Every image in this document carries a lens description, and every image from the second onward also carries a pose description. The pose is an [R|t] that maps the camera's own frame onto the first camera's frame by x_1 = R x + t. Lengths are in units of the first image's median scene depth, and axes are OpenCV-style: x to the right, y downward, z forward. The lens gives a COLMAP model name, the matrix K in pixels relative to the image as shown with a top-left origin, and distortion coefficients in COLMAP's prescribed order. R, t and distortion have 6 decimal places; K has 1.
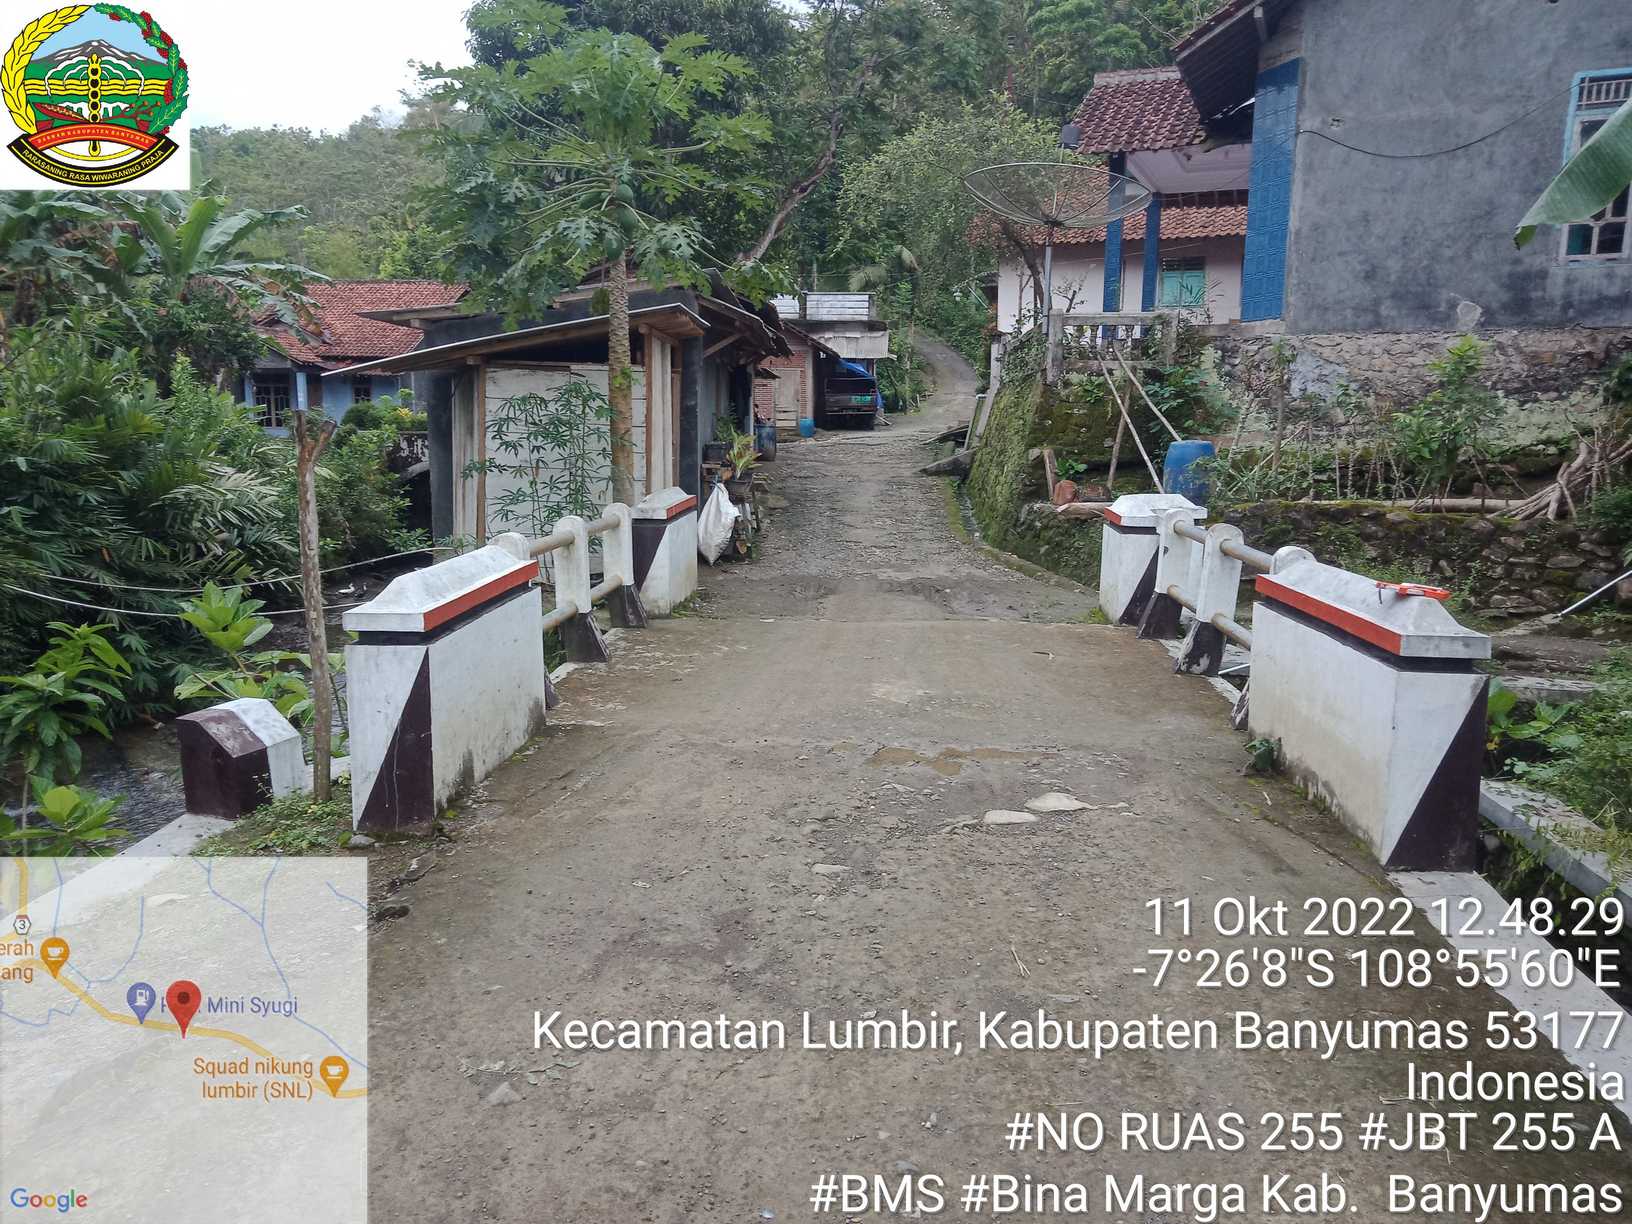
lens RADIAL K [[1205.2, 0, 811.3], [0, 1205.2, 629.0], [0, 0, 1]] dist [0.001198, -0.000775]
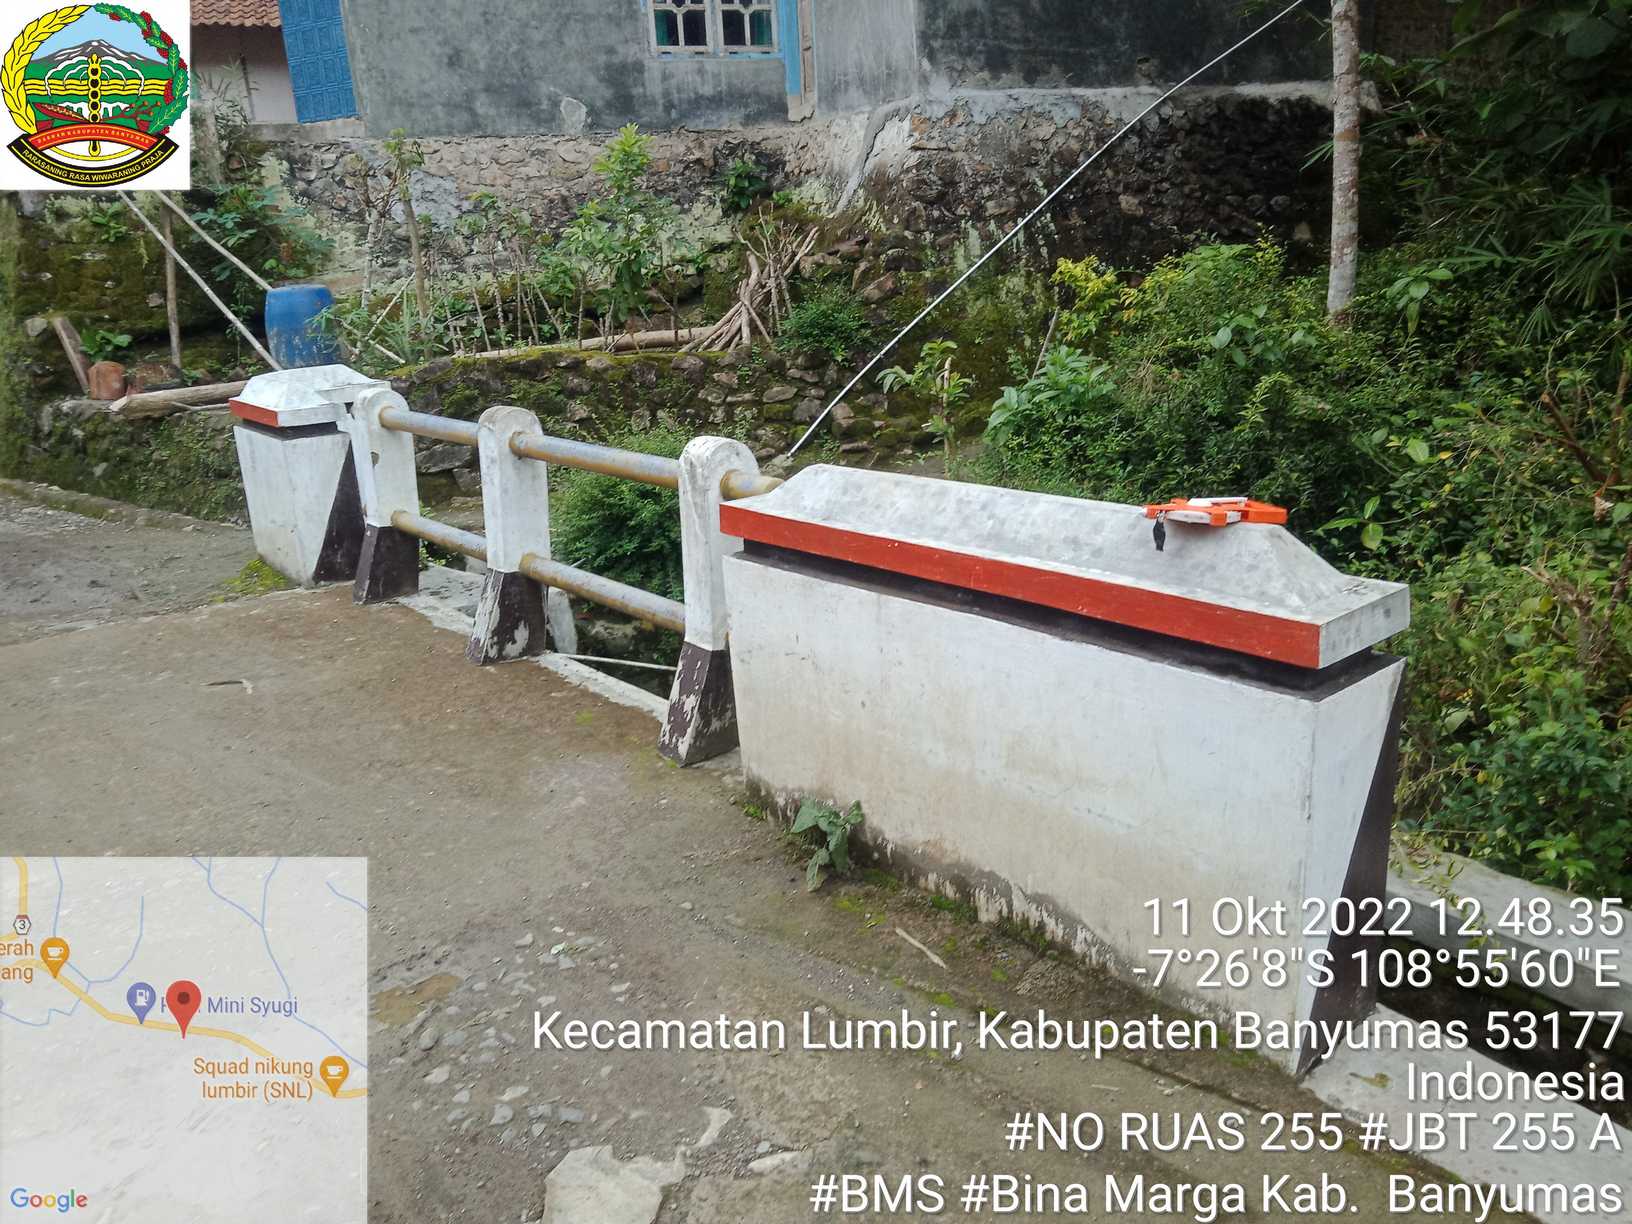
lens RADIAL K [[1205.2, 0, 811.3], [0, 1205.2, 629.0], [0, 0, 1]] dist [0.001198, -0.000775]
pose [[0.714296, -0.253173, 0.652445, 0.017601], [0.175651, 0.967286, 0.183041, -0.035509], [-0.677442, -0.016142, 0.735399, 0.254356]]
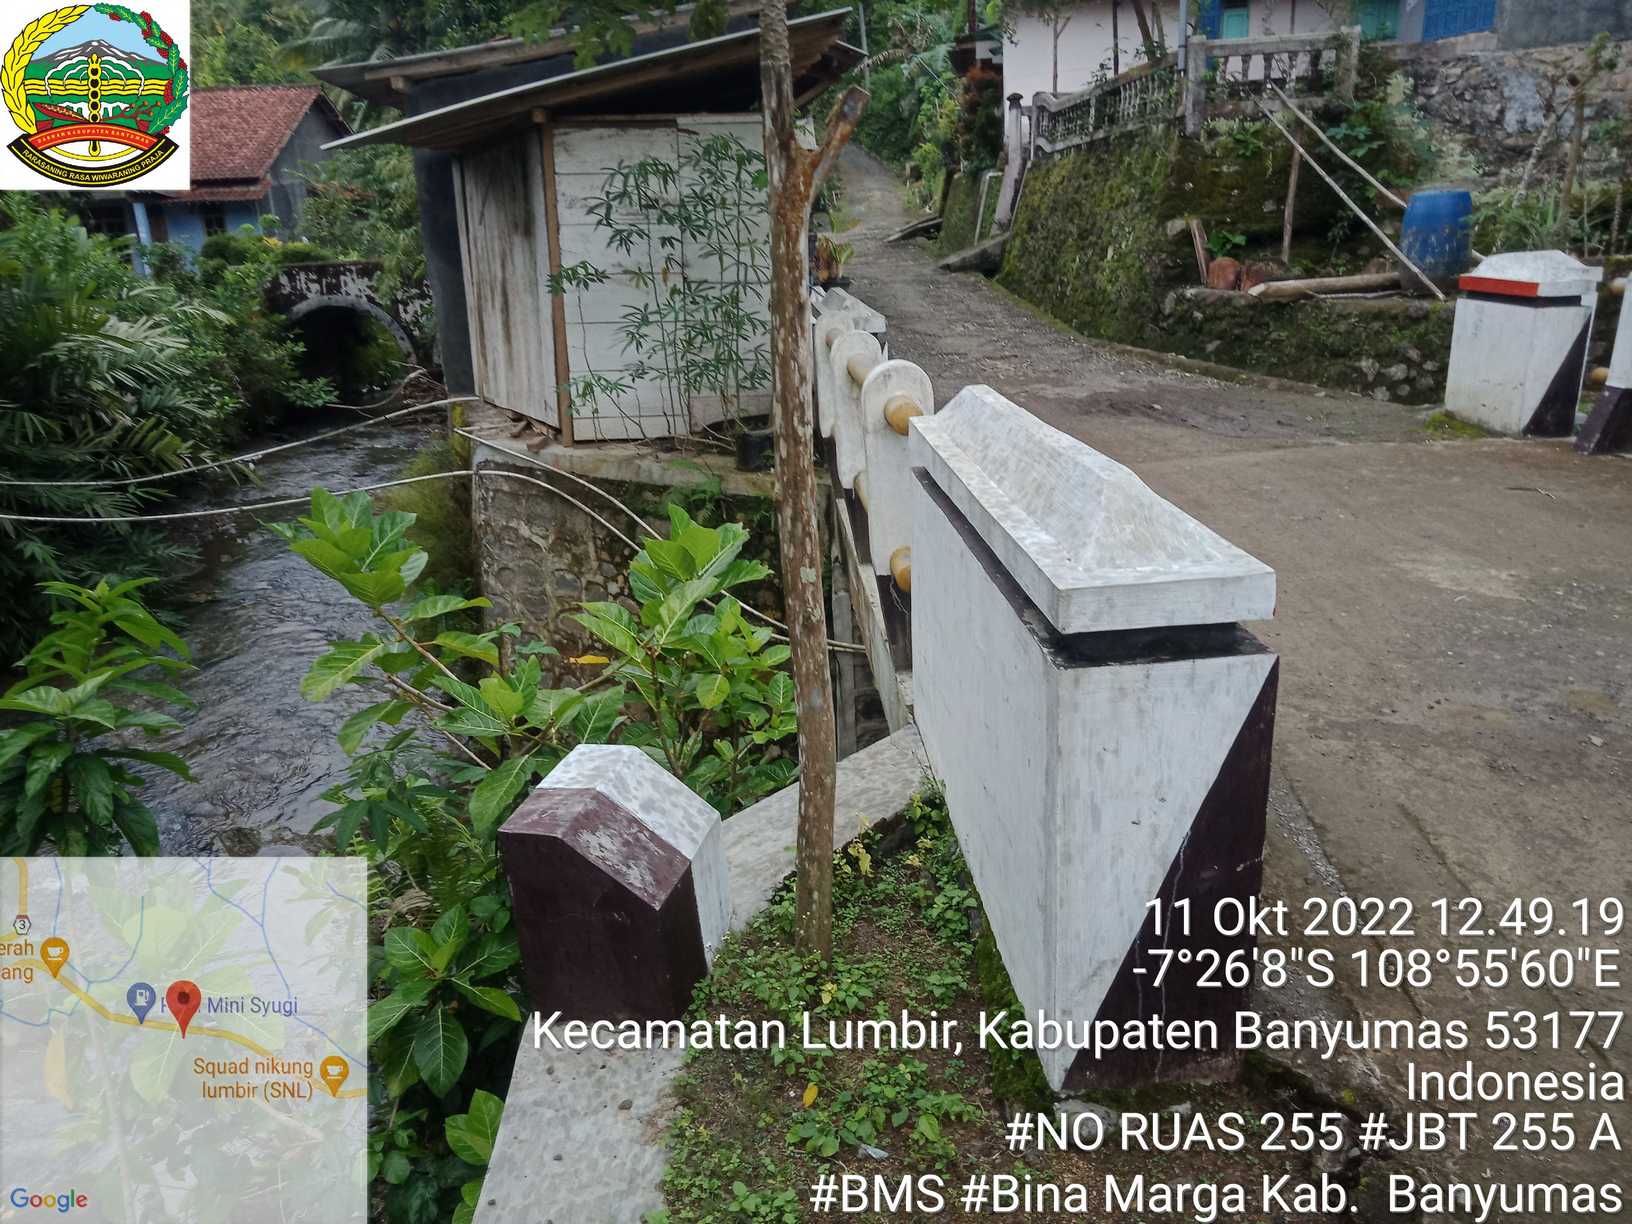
lens RADIAL K [[1205.2, 0, 811.3], [0, 1205.2, 629.0], [0, 0, 1]] dist [0.001198, -0.000775]
pose [[0.992163, -0.088671, 0.088039, -0.169876], [0.074803, 0.985862, 0.149935, -0.021585], [-0.100089, -0.142174, 0.984768, 0.214405]]
